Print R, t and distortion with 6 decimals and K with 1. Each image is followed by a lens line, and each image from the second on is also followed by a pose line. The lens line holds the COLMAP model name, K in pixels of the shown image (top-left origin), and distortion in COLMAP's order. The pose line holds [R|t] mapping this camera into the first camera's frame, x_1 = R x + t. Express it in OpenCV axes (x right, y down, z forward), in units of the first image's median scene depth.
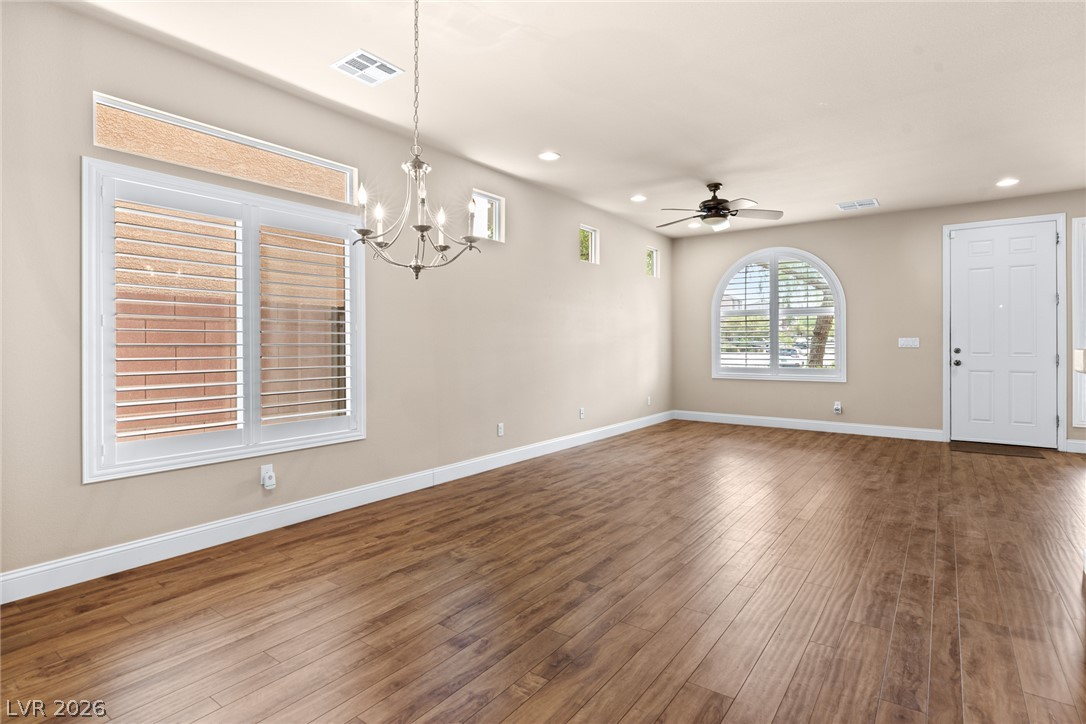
lens RADIAL K [[556.7, 0, 540.5], [0, 556.7, 351.2], [0, 0, 1]] dist [-0.001211, 0.000790]
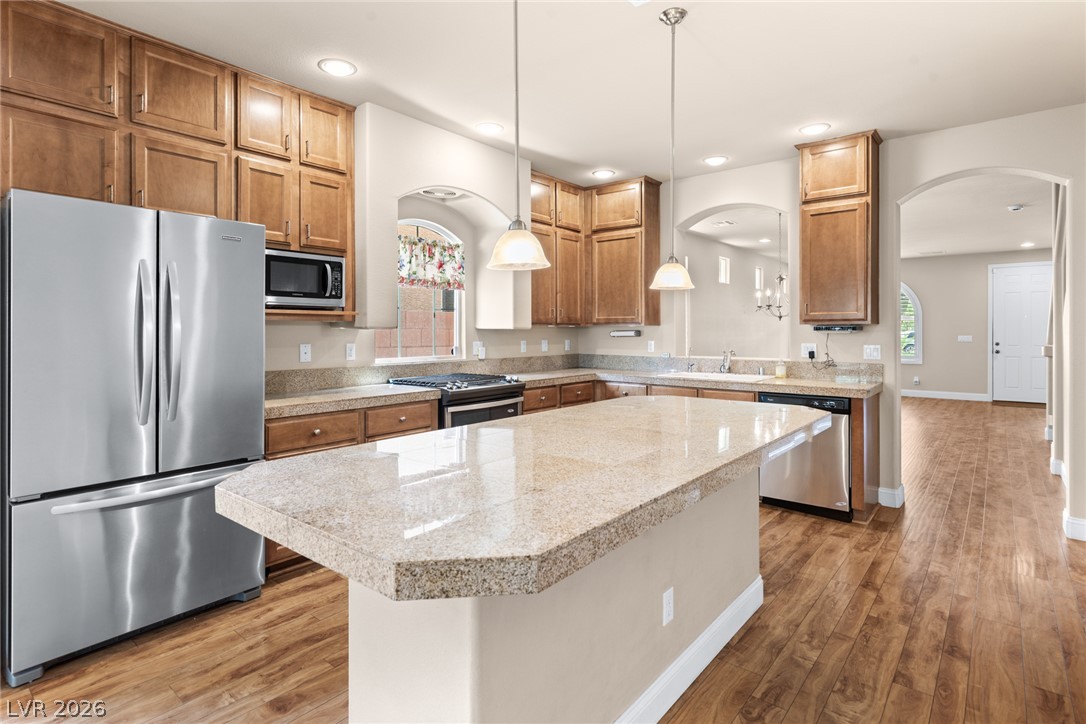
lens RADIAL K [[556.7, 0, 540.1], [0, 556.7, 333.5], [0, 0, 1]] dist [-0.001211, 0.000790]
pose [[0.998227, 0.003569, -0.059412, -0.576664], [-0.003800, 0.999986, -0.003788, -0.025107], [0.059397, 0.004007, 0.998226, -0.832444]]
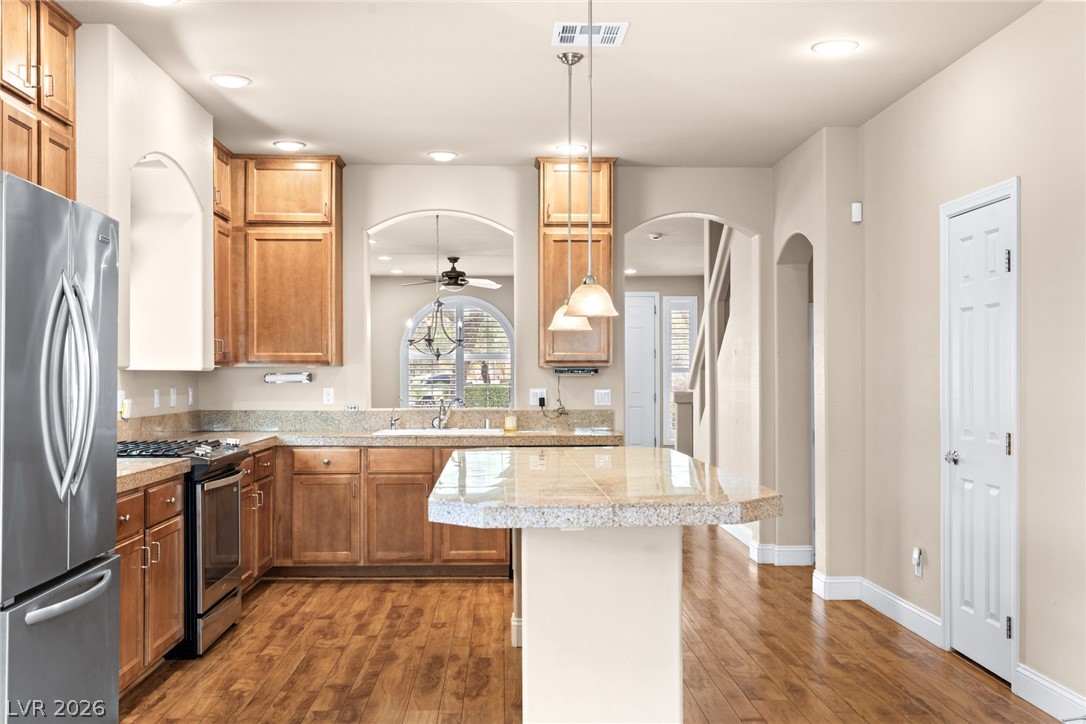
lens RADIAL K [[1089.6, 0, 545.5], [0, 1089.6, 372.2], [0, 0, 1]] dist [-0.004155, 0.000000]
pose [[0.777346, 0.006027, 0.629044, -1.126638], [0.003289, 0.999901, -0.013645, -0.016274], [-0.629064, 0.012676, 0.777250, -1.072765]]
